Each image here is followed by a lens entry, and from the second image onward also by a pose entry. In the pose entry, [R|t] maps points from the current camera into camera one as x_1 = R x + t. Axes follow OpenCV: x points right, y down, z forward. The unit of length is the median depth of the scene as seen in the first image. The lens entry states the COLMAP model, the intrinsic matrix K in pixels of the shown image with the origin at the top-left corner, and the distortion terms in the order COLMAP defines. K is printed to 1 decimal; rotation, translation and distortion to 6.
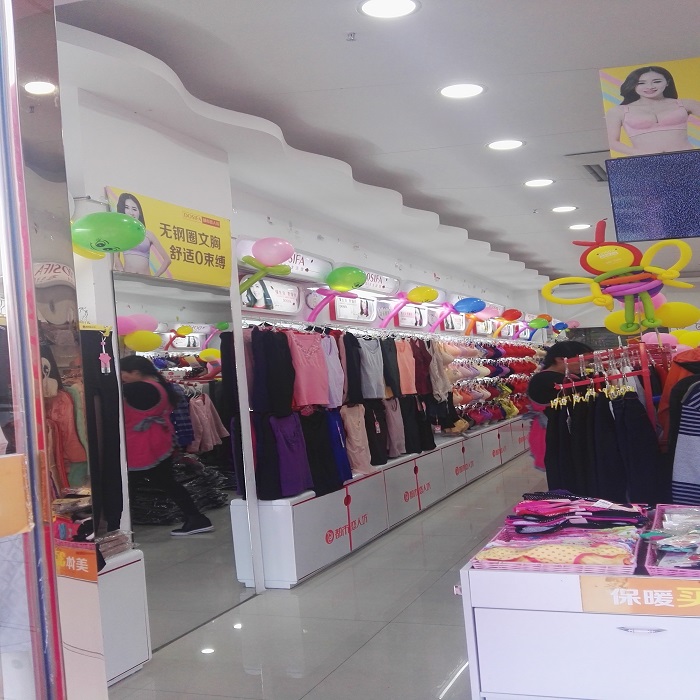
lens RADIAL K [[895.5, 0, 350.0], [0, 895.5, 350.0], [0, 0, 1]] dist [-0.005262, -0.387668]
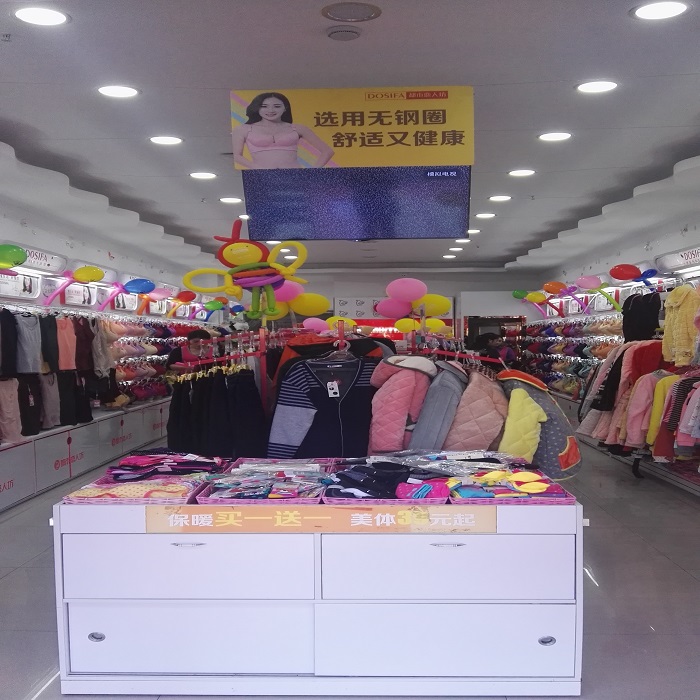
lens RADIAL K [[910.2, 0, 350.0], [0, 910.2, 350.0], [0, 0, 1]] dist [0.012752, -0.085567]
pose [[0.945713, 0.022458, 0.324225, 0.033471], [-0.029991, 0.999383, 0.018256, -0.003208], [-0.323615, -0.026989, 0.945804, -0.119240]]
